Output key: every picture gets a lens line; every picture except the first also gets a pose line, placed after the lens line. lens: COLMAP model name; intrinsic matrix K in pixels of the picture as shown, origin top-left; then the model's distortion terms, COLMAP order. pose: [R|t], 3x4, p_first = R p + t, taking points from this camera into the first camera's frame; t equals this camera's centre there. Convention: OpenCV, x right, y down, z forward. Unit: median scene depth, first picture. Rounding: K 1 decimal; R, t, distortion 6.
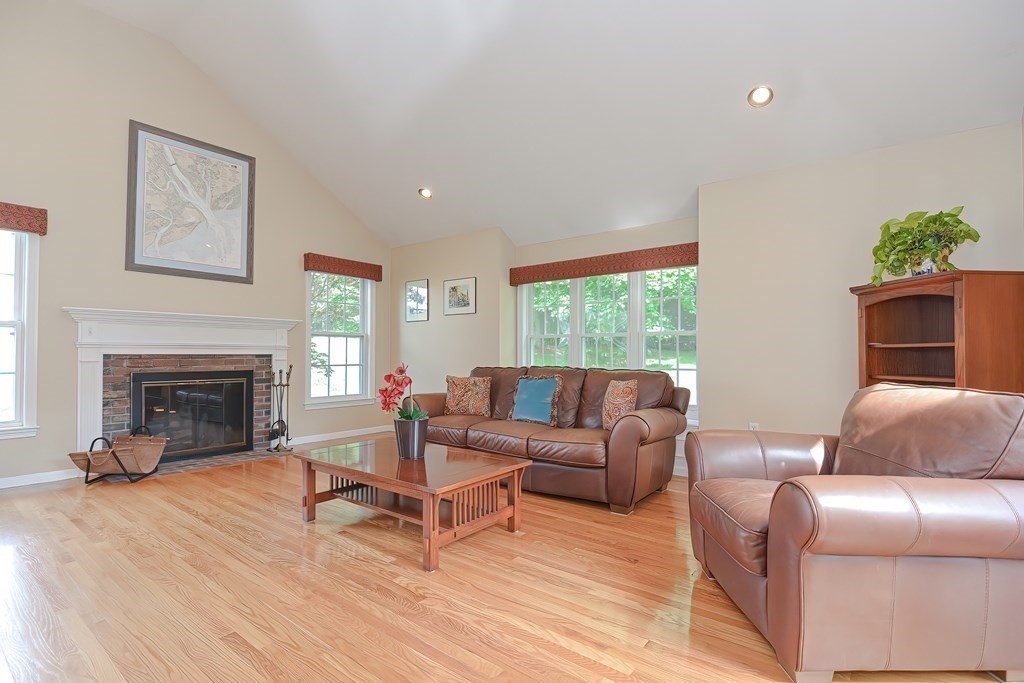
lens RADIAL K [[492.2, 0, 505.7], [0, 492.2, 345.8], [0, 0, 1]] dist [0.011989, -0.017658]
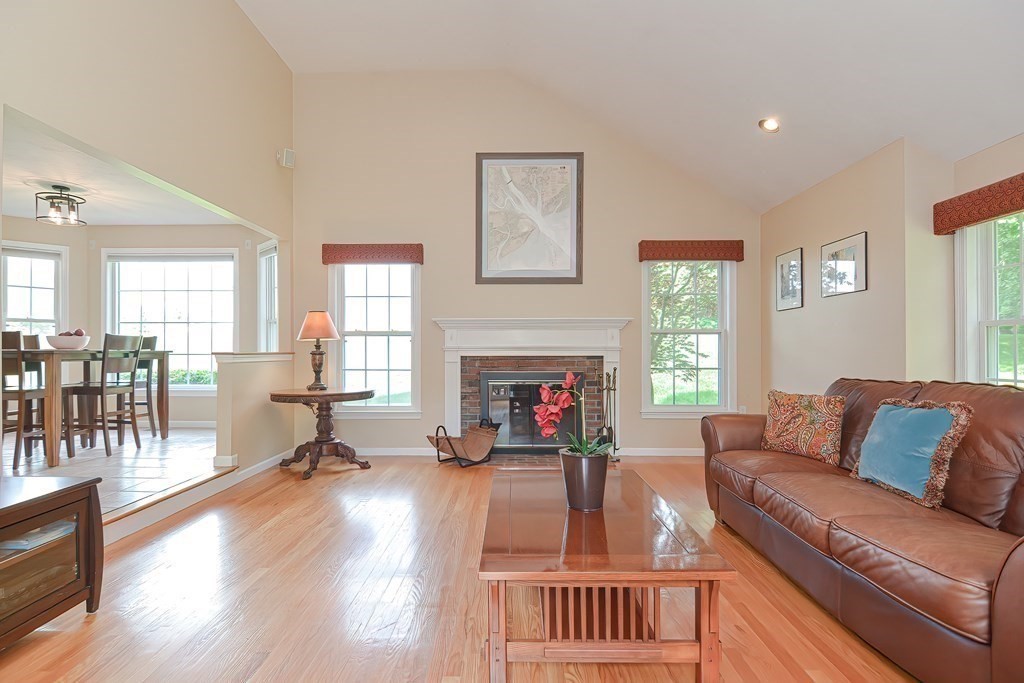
lens RADIAL K [[500.6, 0, 508.5], [0, 500.6, 352.5], [0, 0, 1]] dist [0.012704, -0.016910]
pose [[0.602327, -0.002302, -0.798246, 0.204144], [0.016081, 0.999828, 0.009251, -0.000952], [0.798088, -0.018408, 0.602260, 0.314827]]
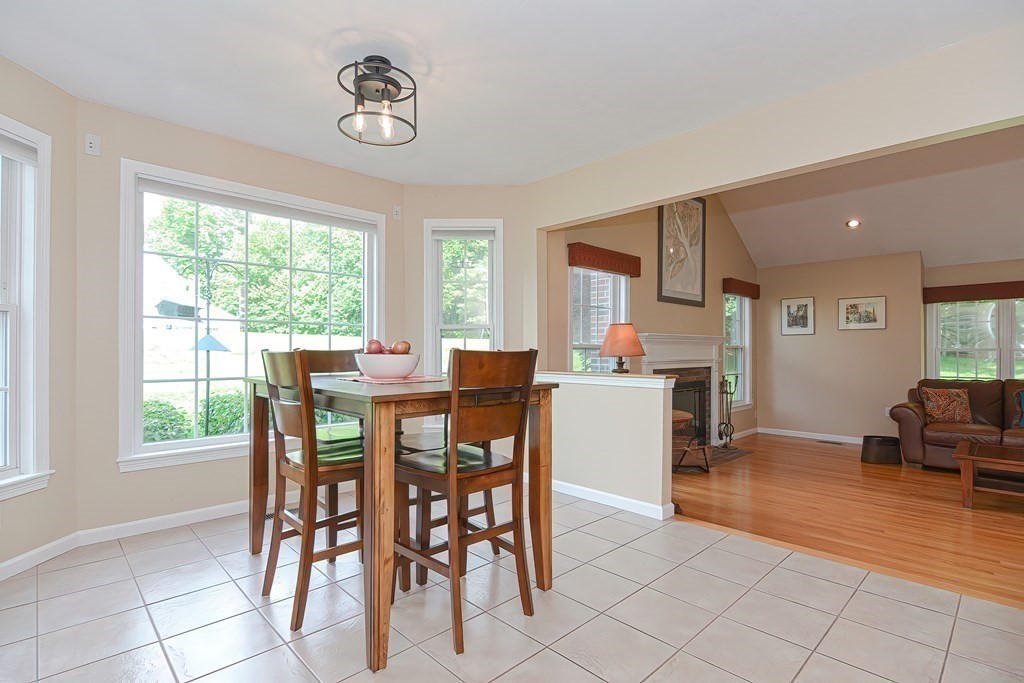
lens RADIAL K [[497.0, 0, 511.7], [0, 497.0, 348.0], [0, 0, 1]] dist [0.010483, -0.015804]
pose [[0.991343, -0.004129, -0.131234, -0.891510], [0.005846, 0.999902, 0.012702, -0.049998], [0.131169, -0.013359, 0.991270, -0.261703]]
